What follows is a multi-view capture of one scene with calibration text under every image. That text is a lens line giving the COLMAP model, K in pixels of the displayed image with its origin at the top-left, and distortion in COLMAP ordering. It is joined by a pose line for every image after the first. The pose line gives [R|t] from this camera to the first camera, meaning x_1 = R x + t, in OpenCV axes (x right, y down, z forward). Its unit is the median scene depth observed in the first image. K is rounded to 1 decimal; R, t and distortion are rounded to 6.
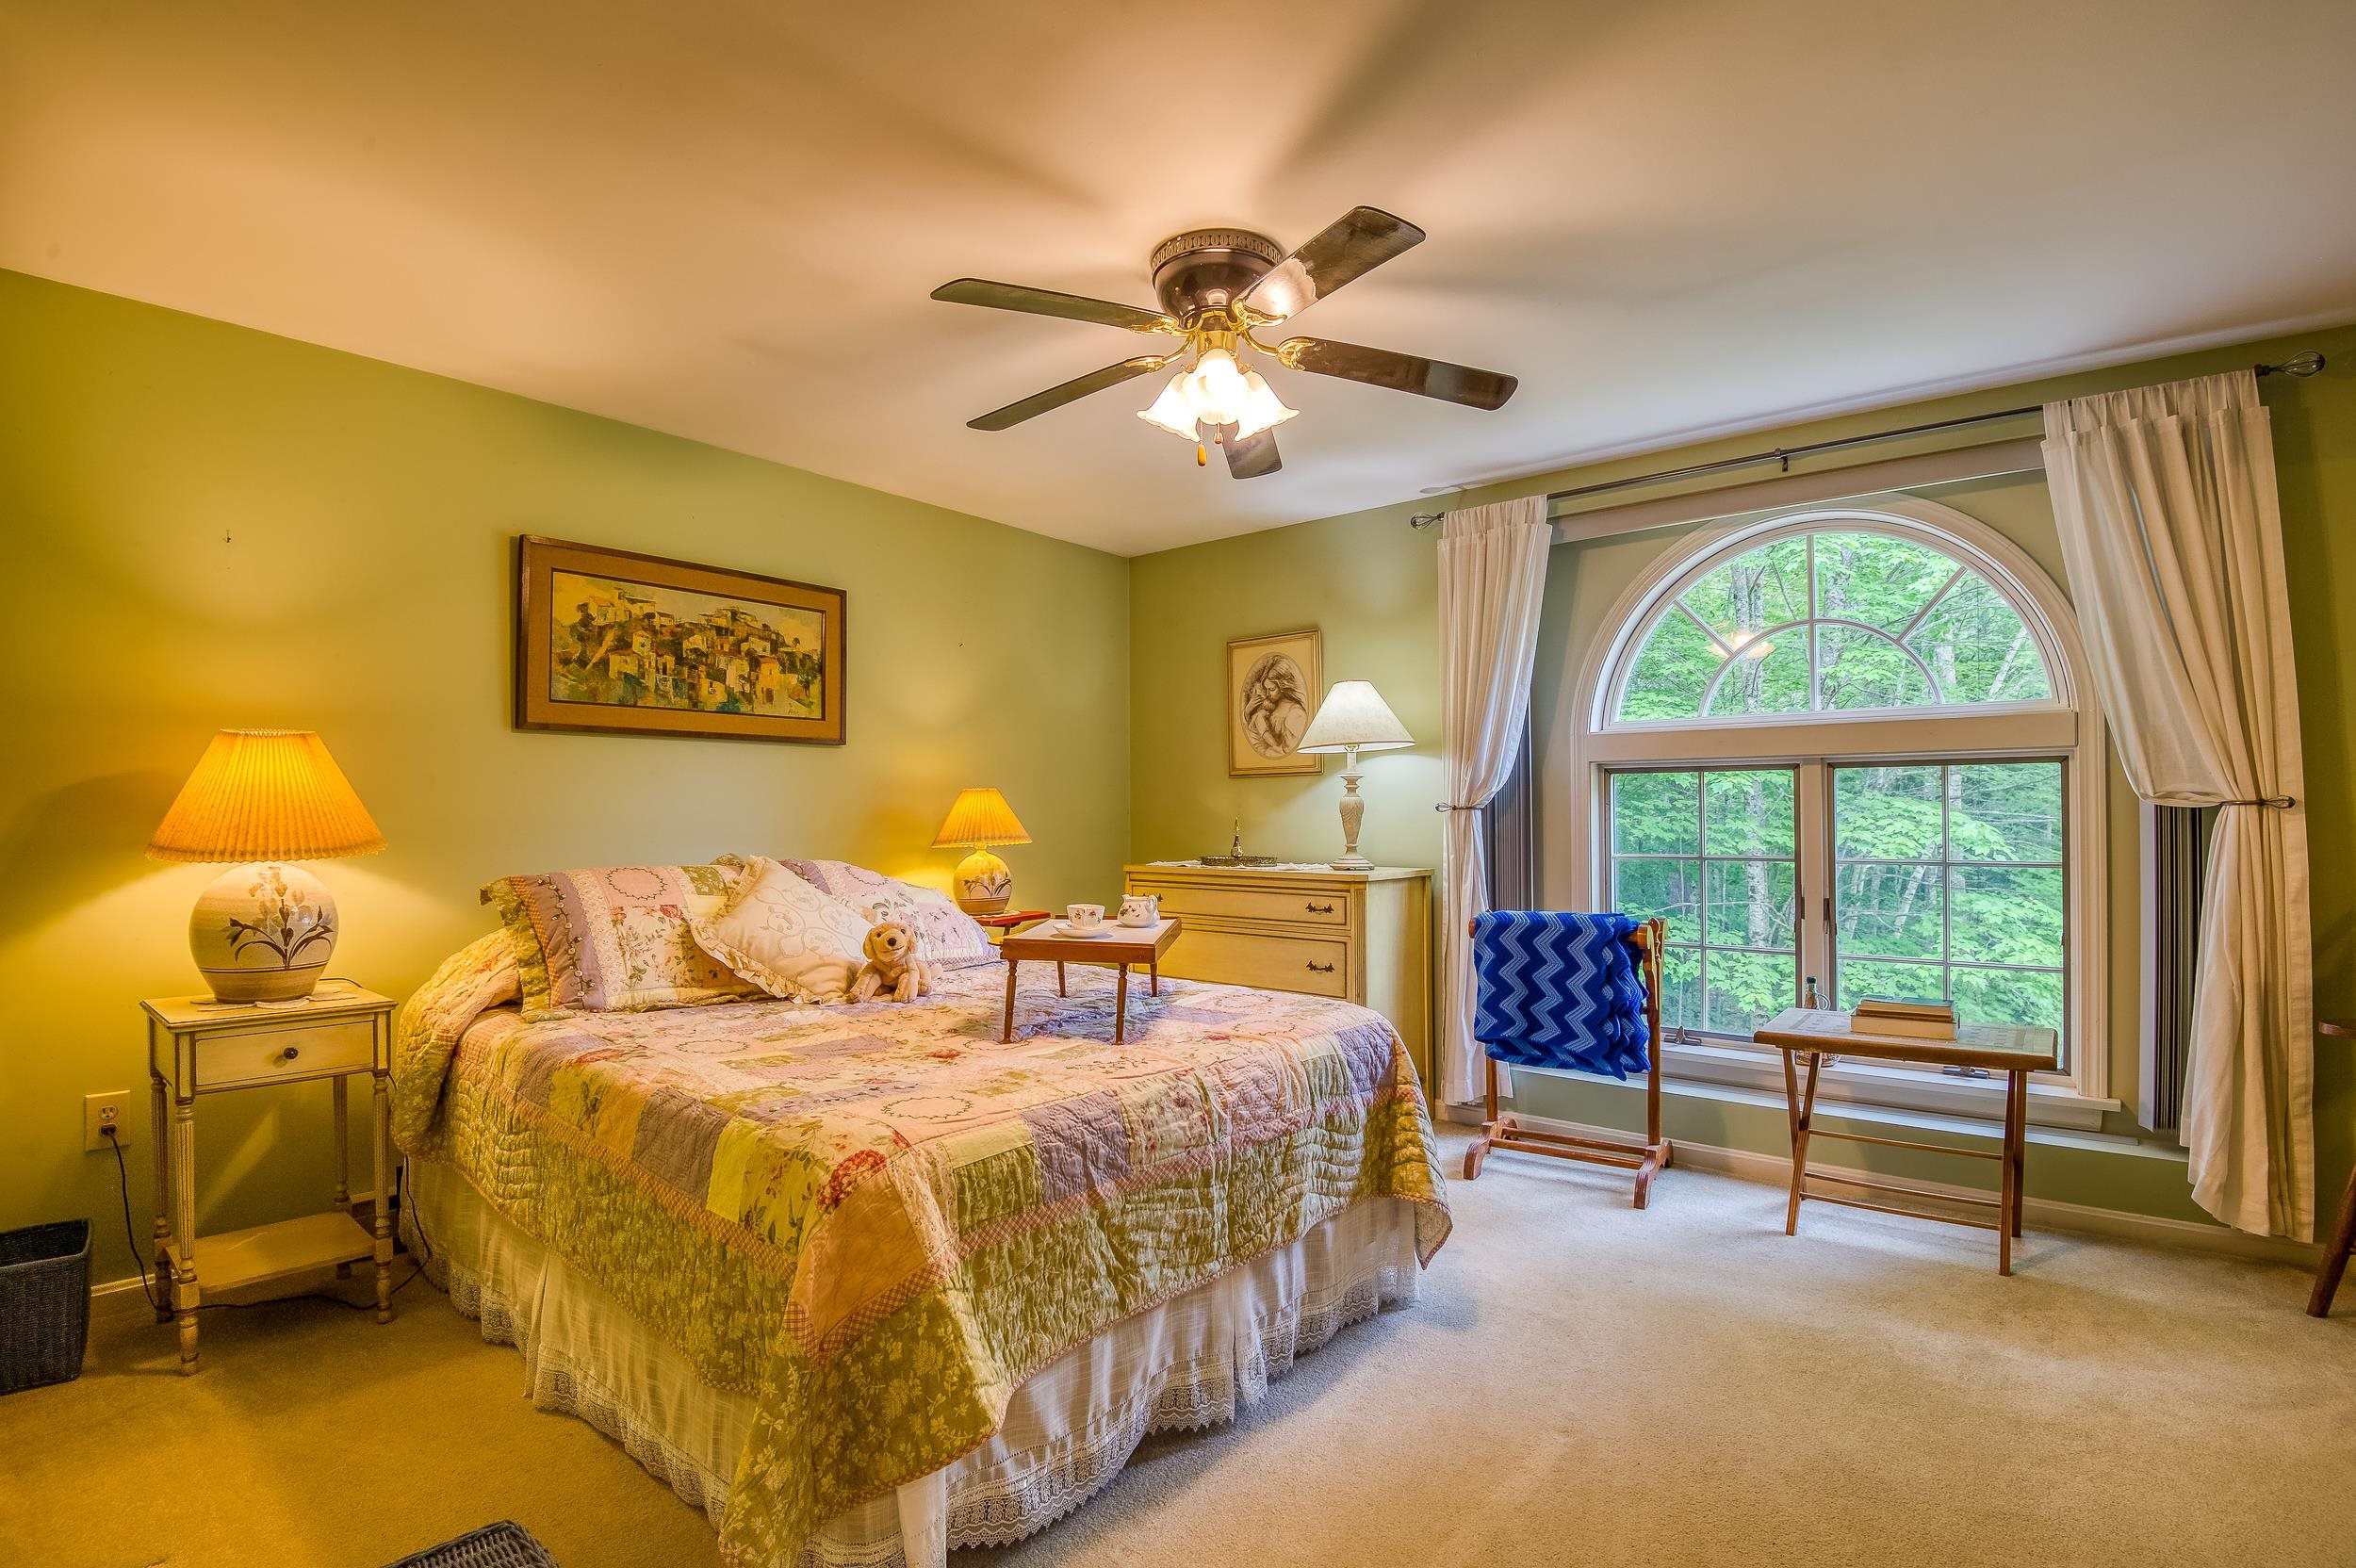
lens RADIAL K [[1112.5, 0, 1208.4], [0, 1112.5, 812.2], [0, 0, 1]] dist [-0.012139, -0.021289]
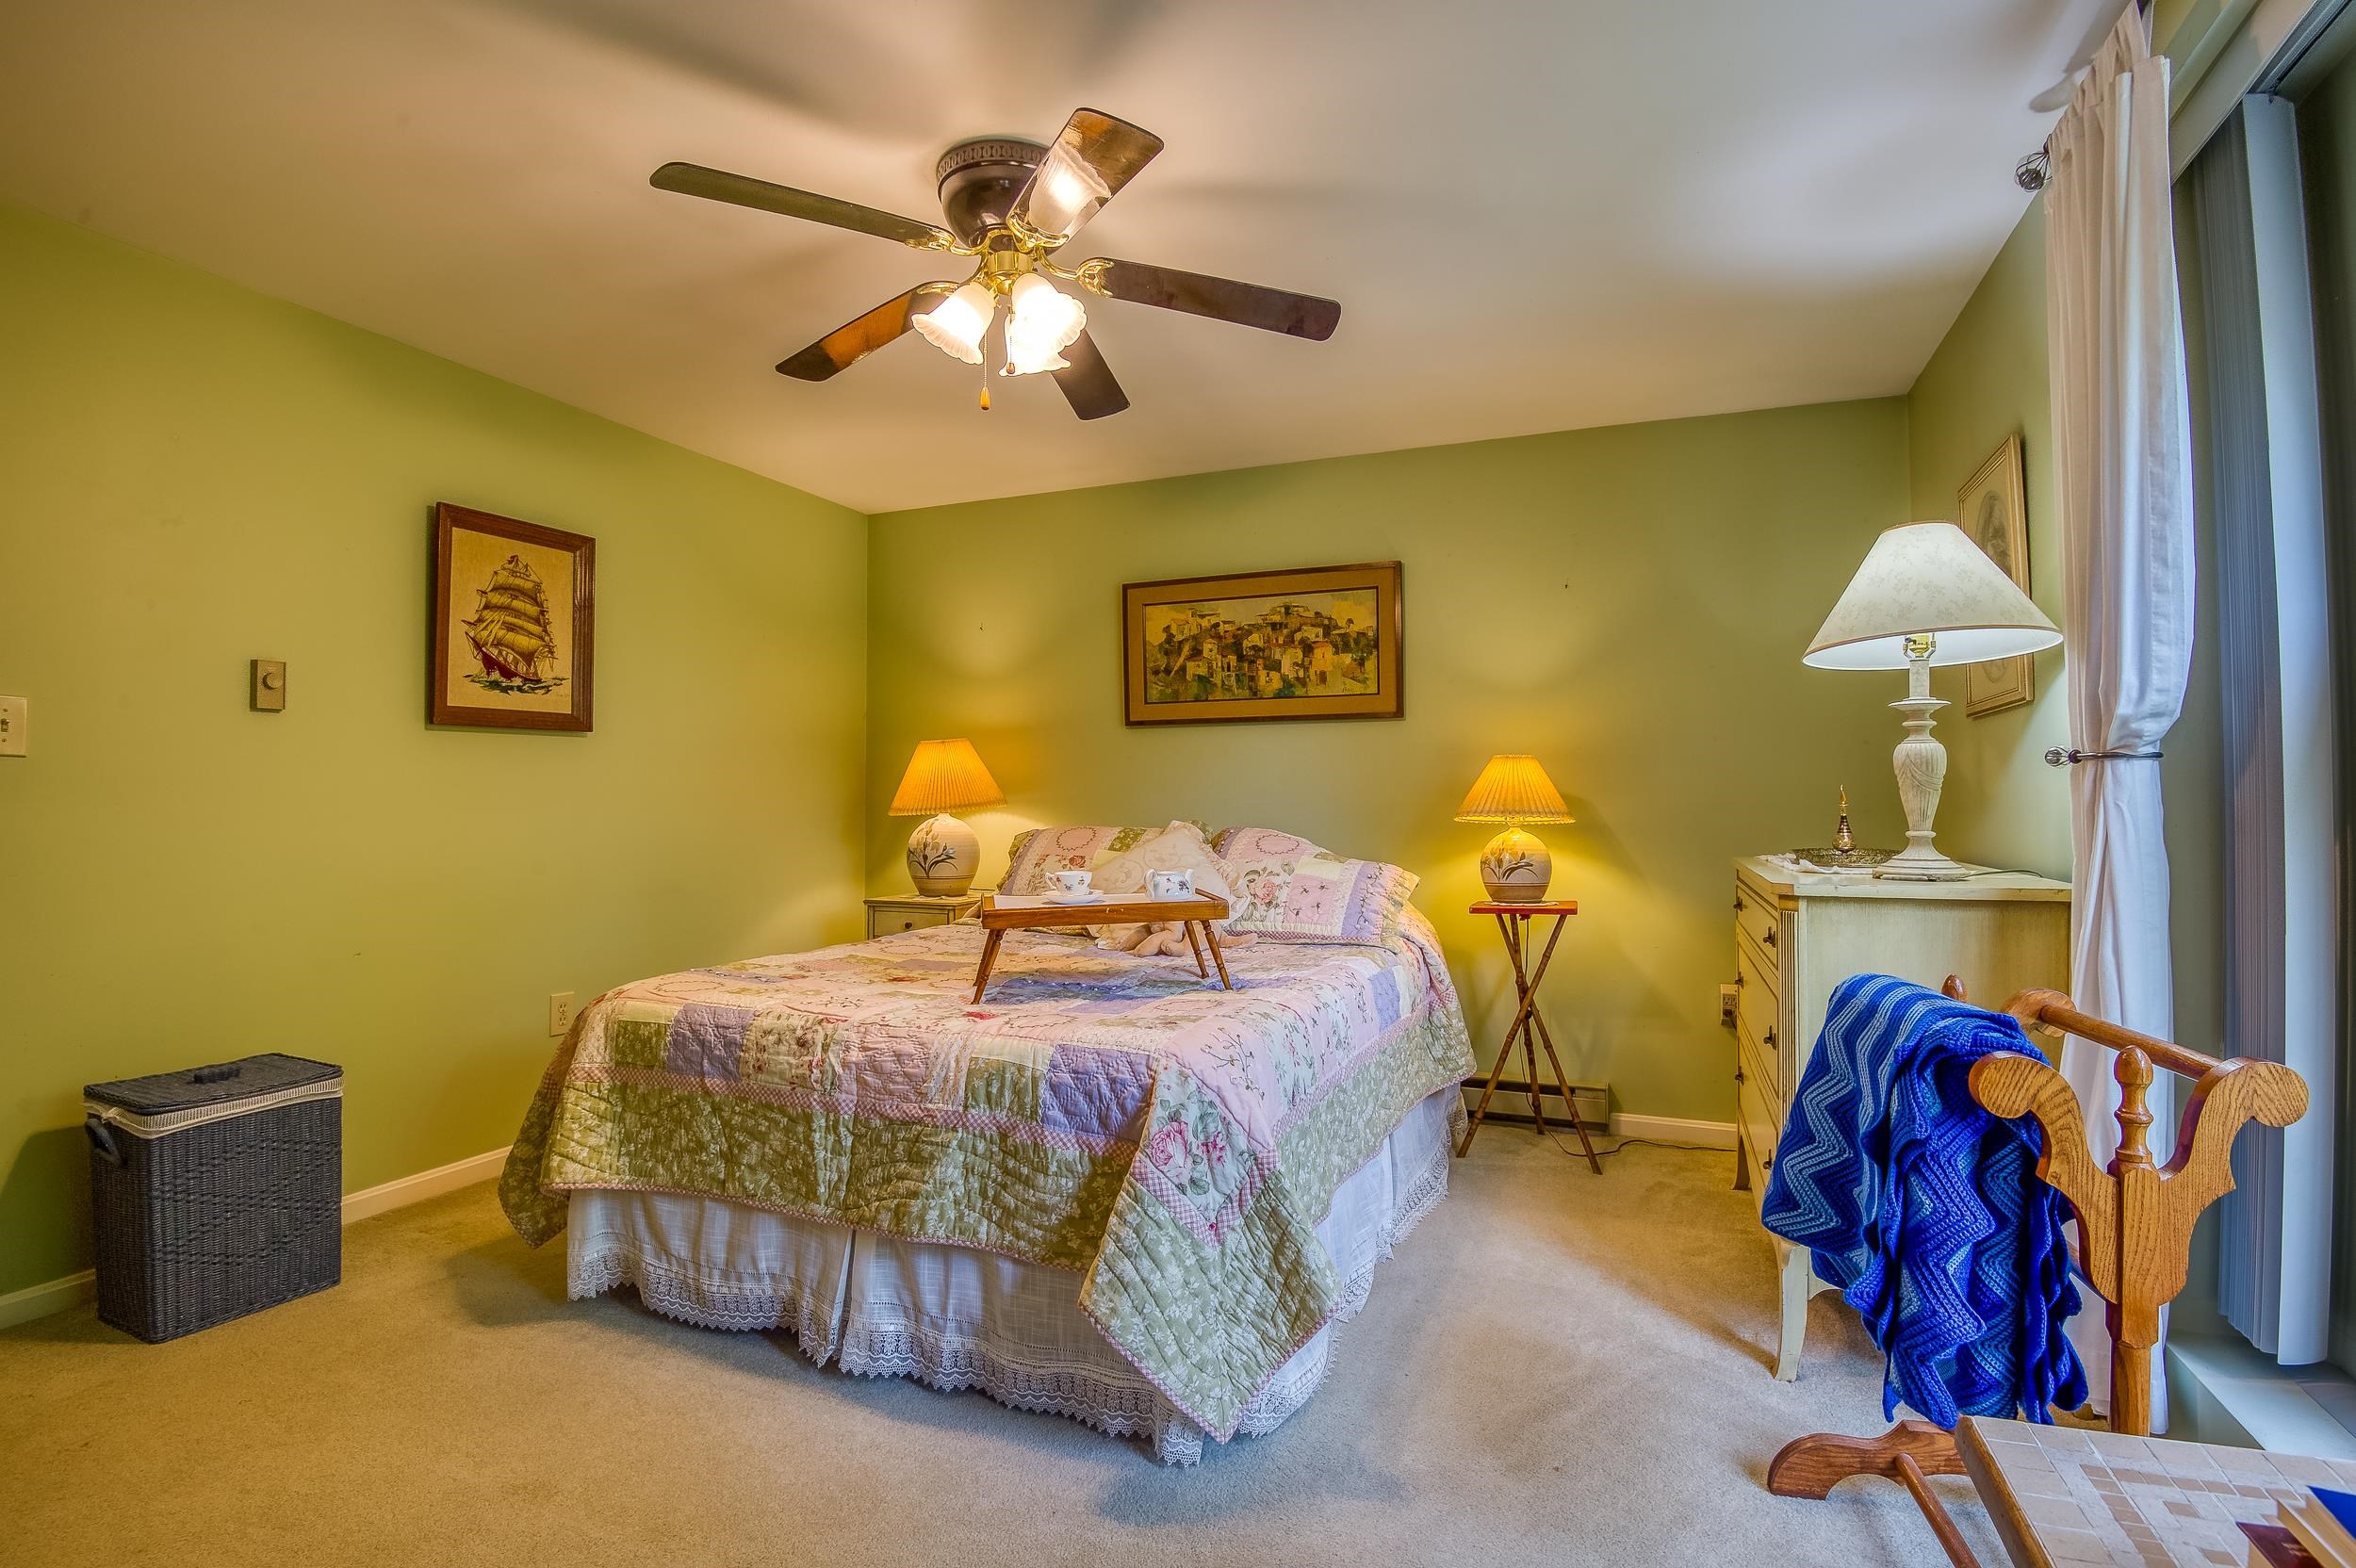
lens RADIAL K [[1112.5, 0, 1208.4], [0, 1112.5, 812.2], [0, 0, 1]] dist [-0.012139, -0.021289]
pose [[0.283204, 0.007483, -0.959030, 0.667184], [0.002938, 0.999958, 0.008670, 0.017773], [0.959055, -0.005273, 0.283170, 0.641844]]
